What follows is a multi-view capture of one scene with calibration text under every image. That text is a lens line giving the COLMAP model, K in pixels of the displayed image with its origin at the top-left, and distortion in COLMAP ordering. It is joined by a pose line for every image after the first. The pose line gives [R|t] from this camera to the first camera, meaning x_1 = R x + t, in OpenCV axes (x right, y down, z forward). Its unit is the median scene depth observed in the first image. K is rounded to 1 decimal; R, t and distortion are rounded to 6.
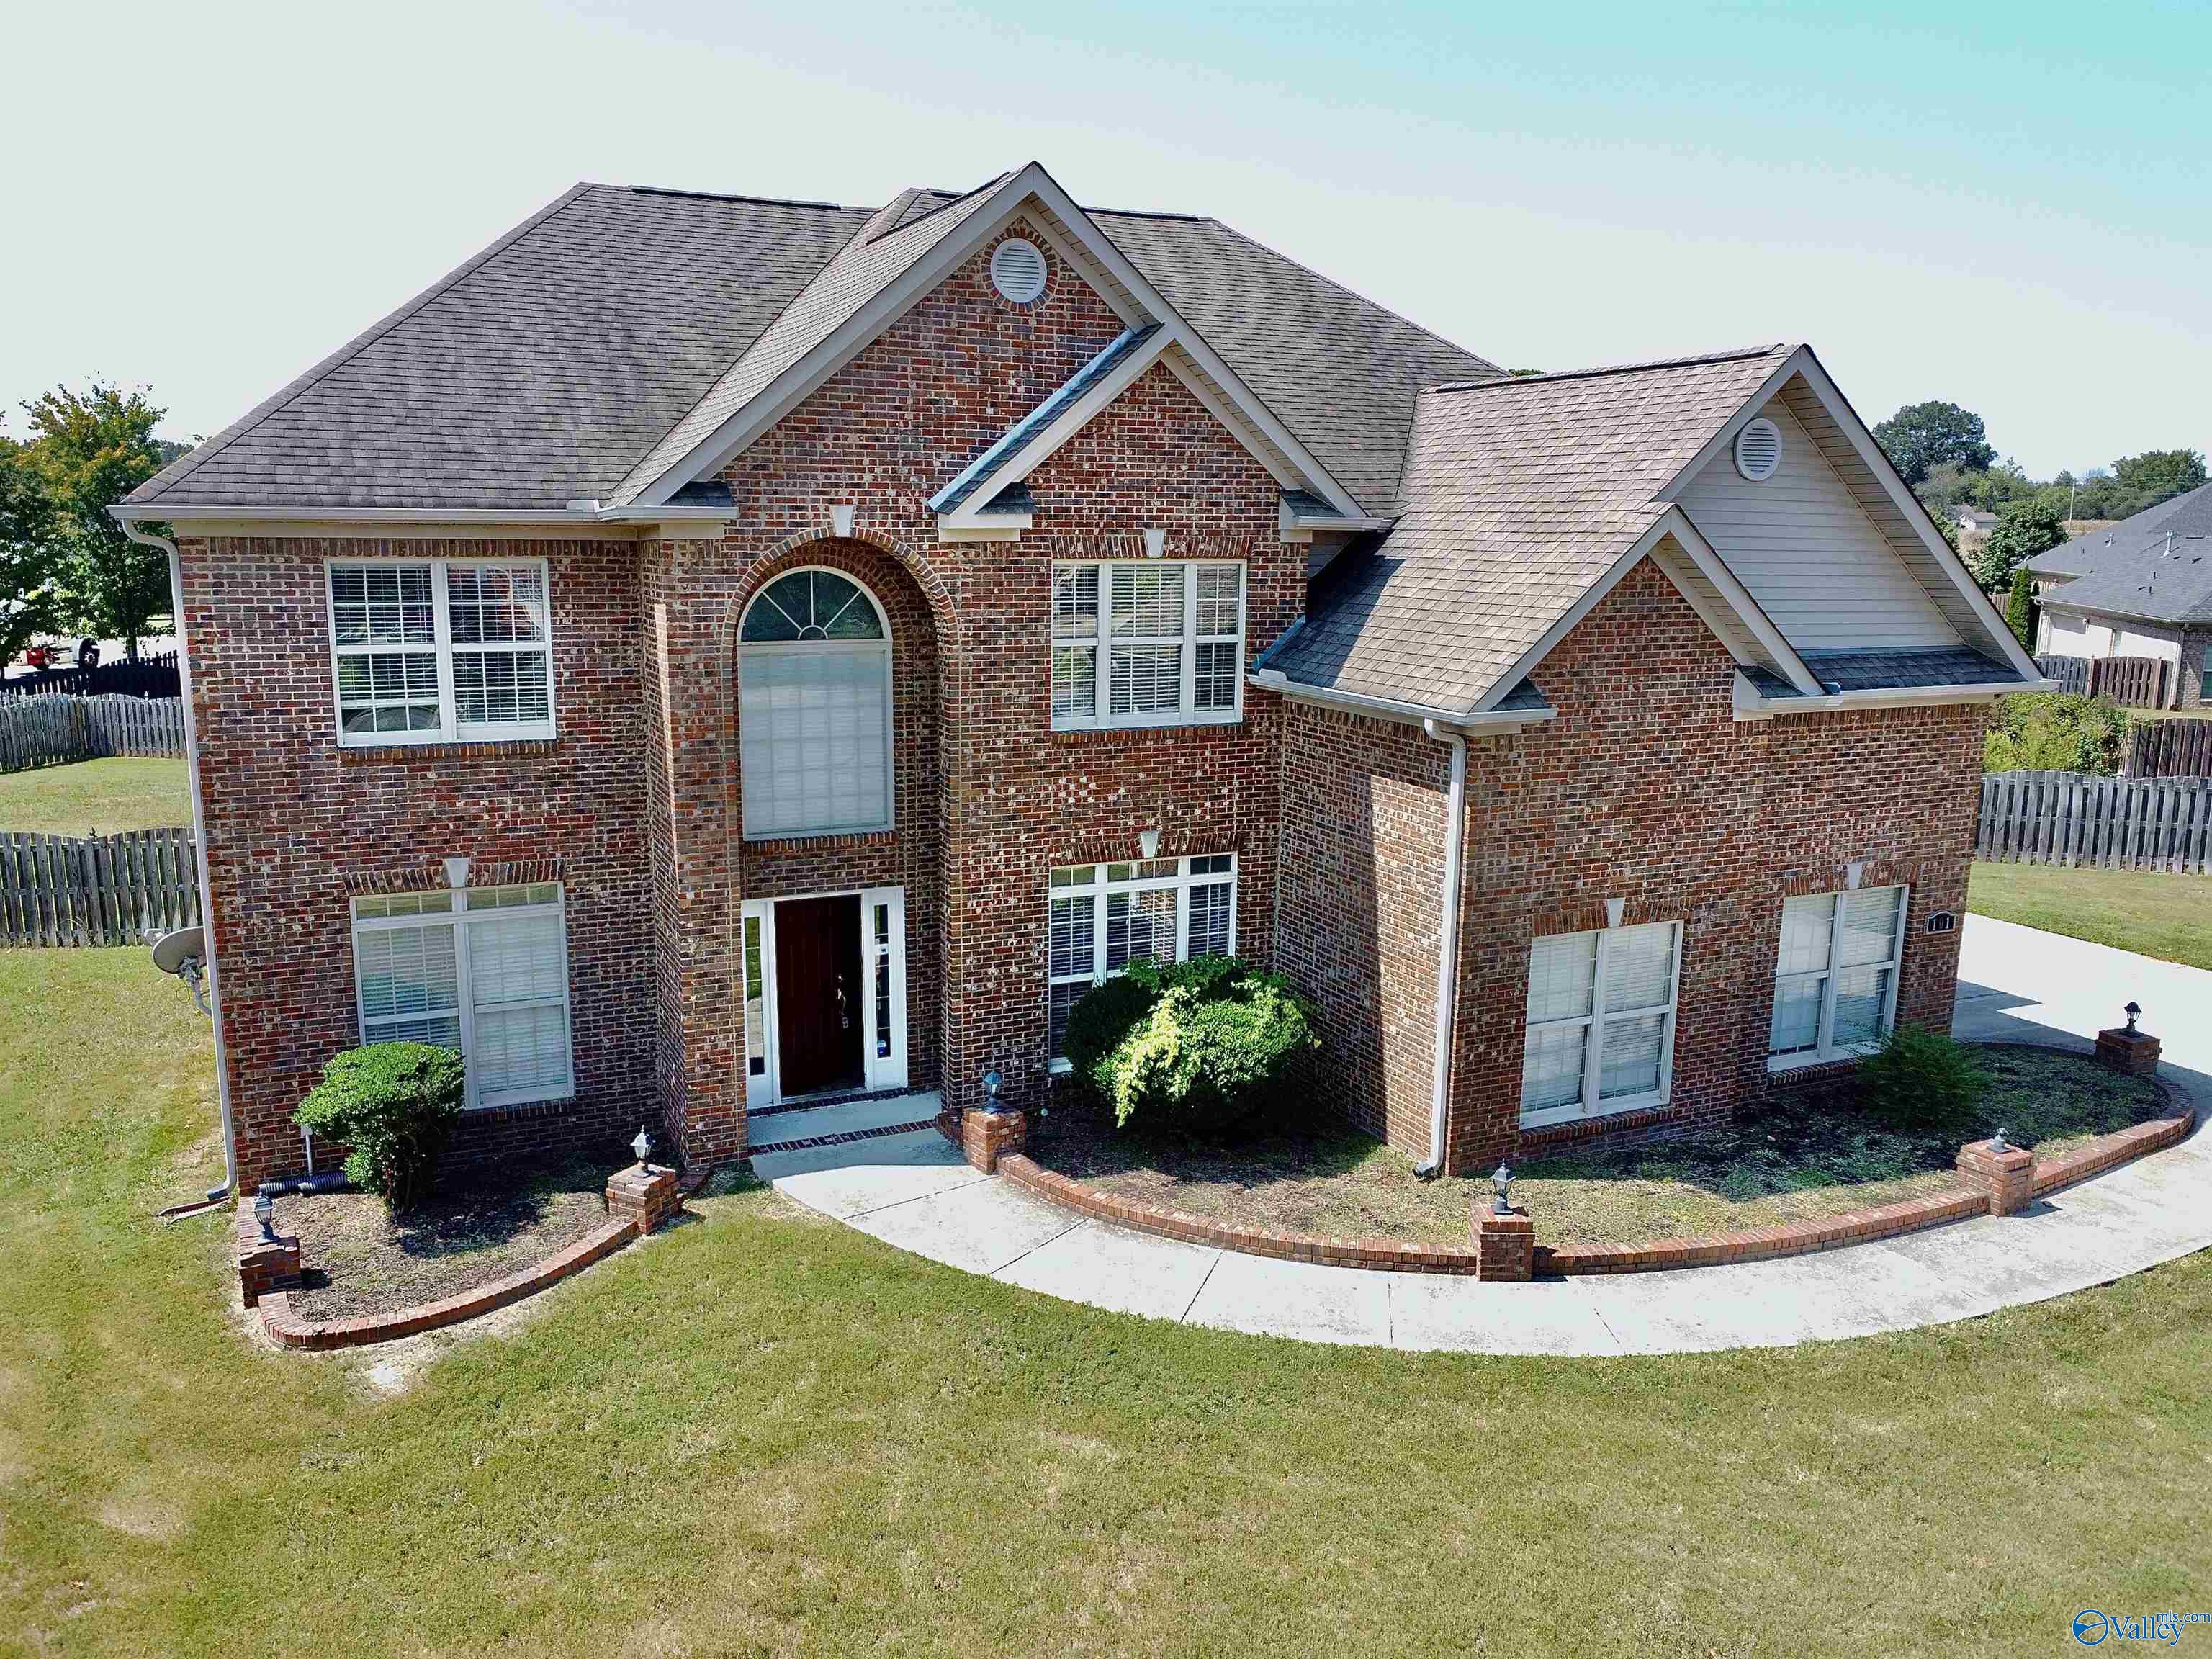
lens RADIAL K [[1653.3, 0, 1083.9], [0, 1653.3, 835.6], [0, 0, 1]] dist [0.014793, -0.002516]
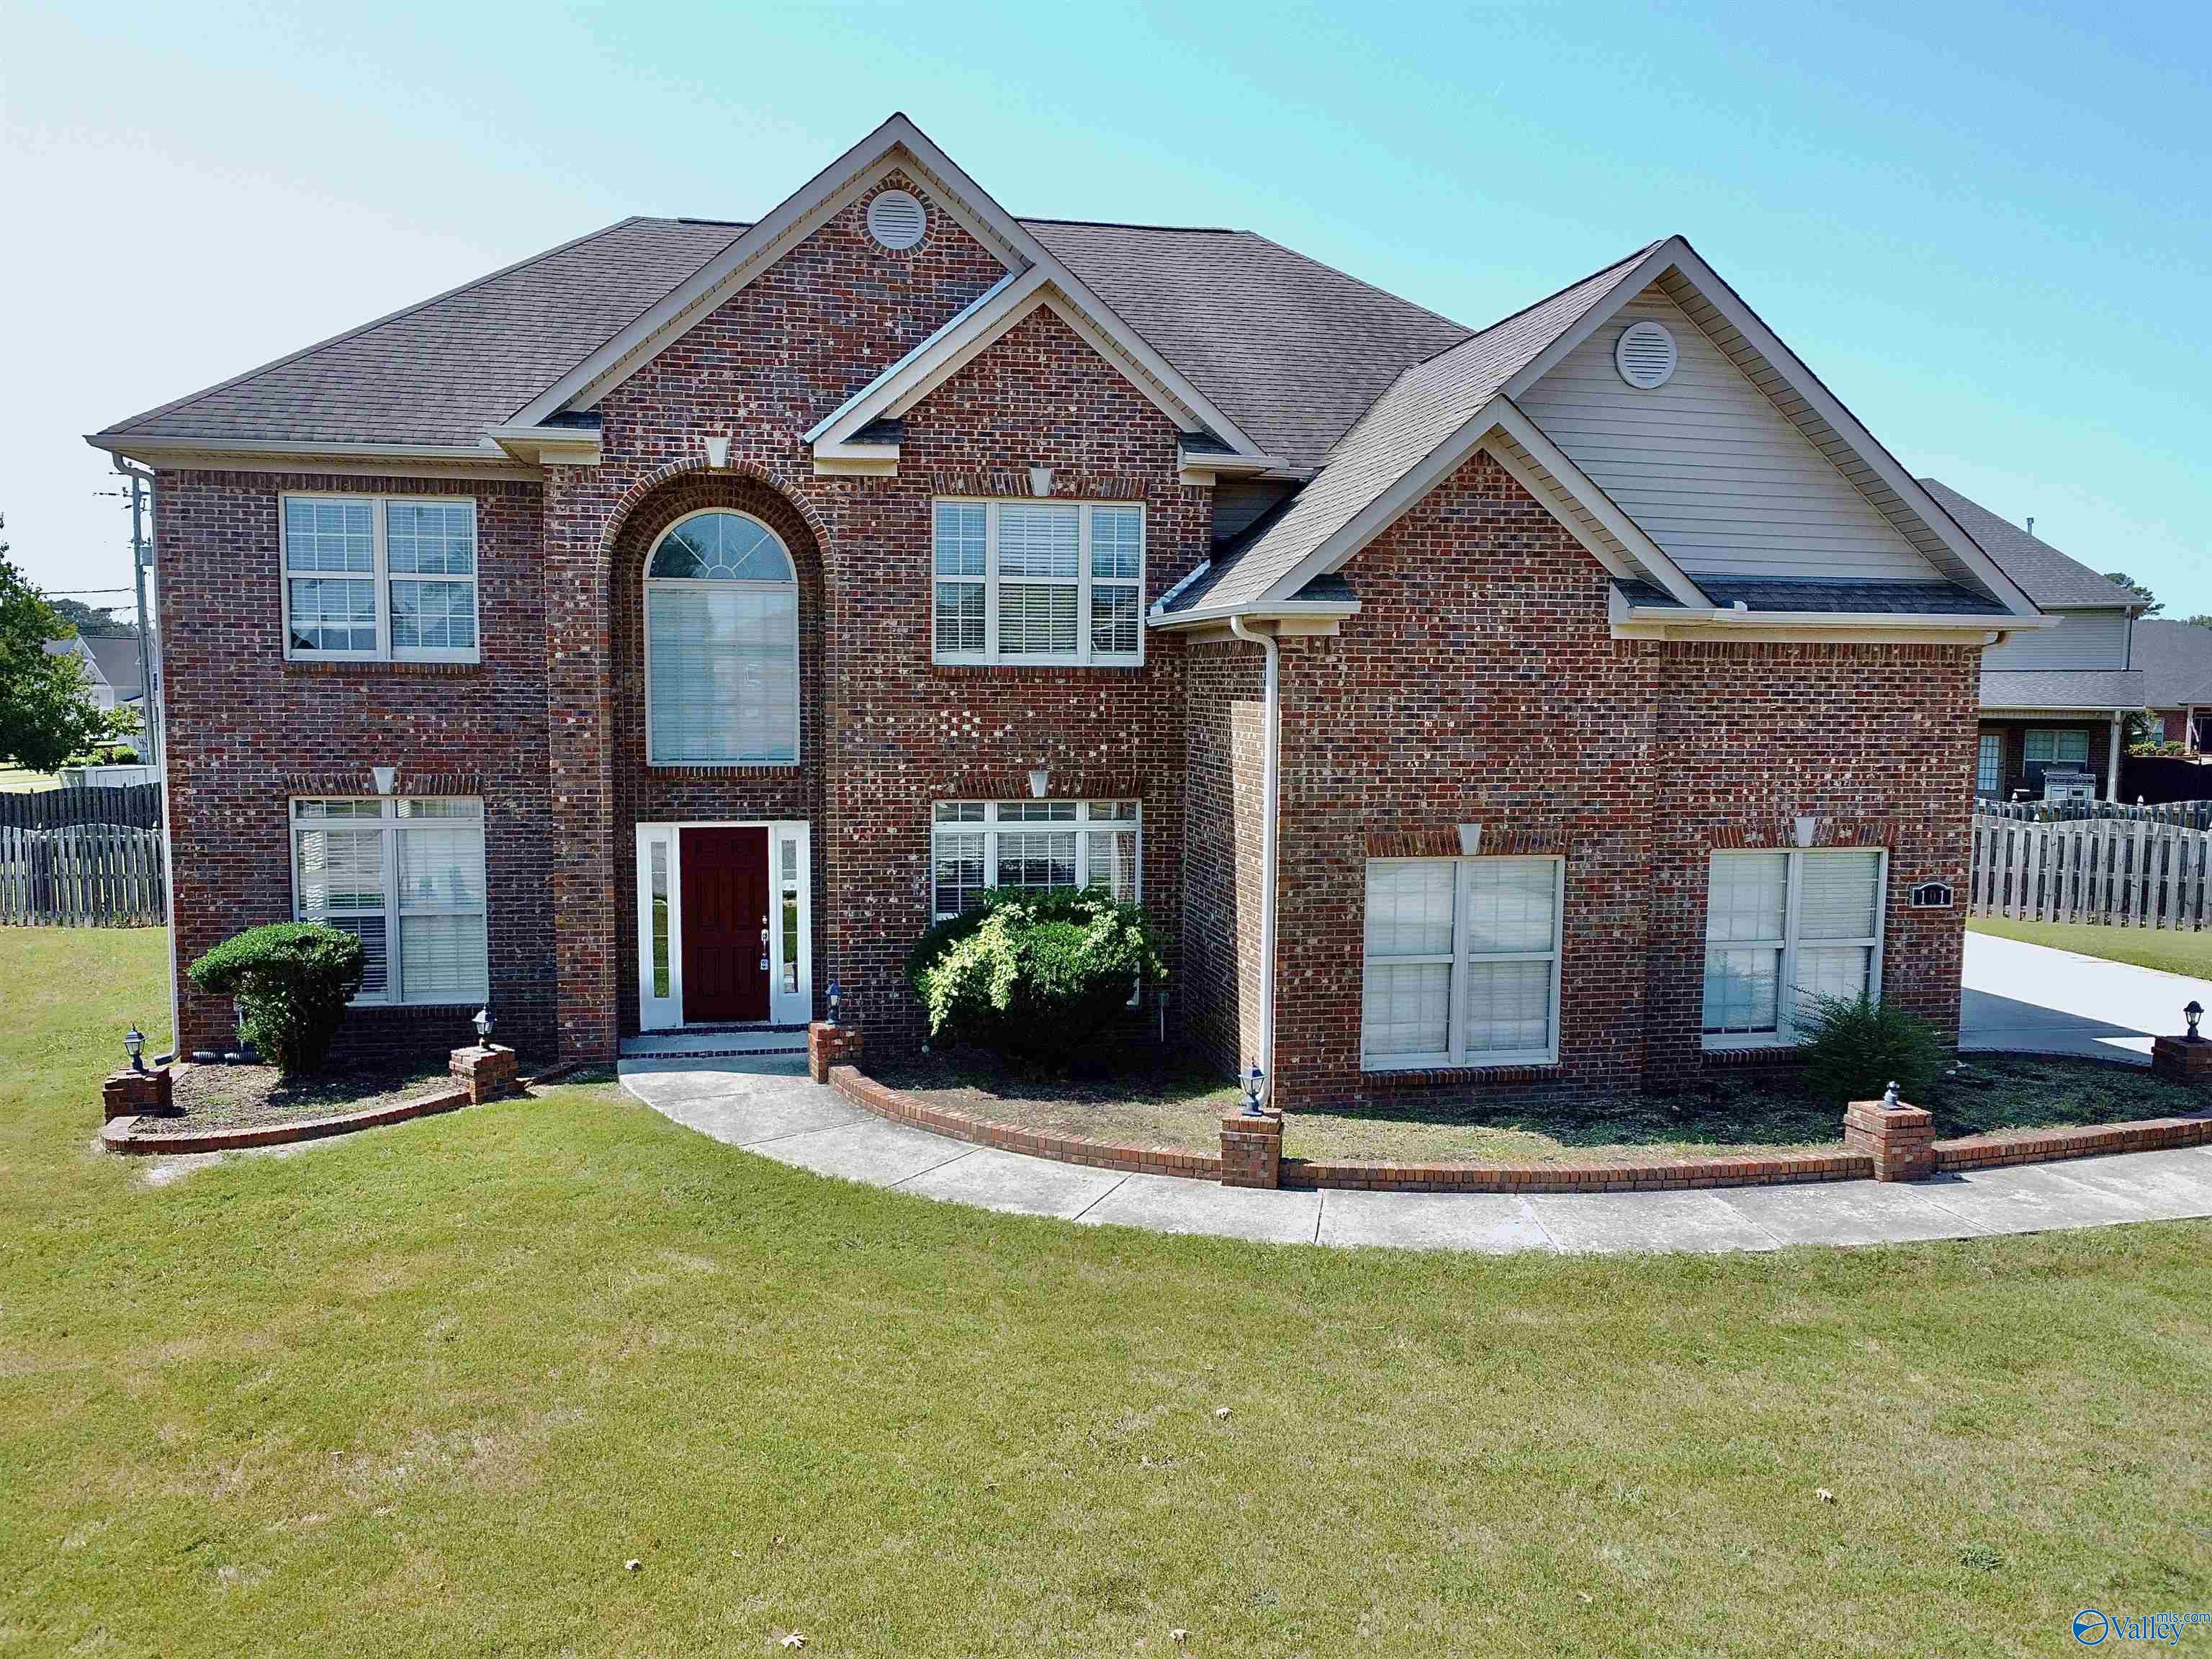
lens RADIAL K [[1653.3, 0, 1083.9], [0, 1653.3, 835.6], [0, 0, 1]] dist [0.014793, -0.002516]
pose [[0.971878, 0.019086, -0.234712, 0.331671], [-0.042855, 0.994401, -0.096591, 0.145241], [0.231554, 0.103933, 0.967254, 0.048998]]
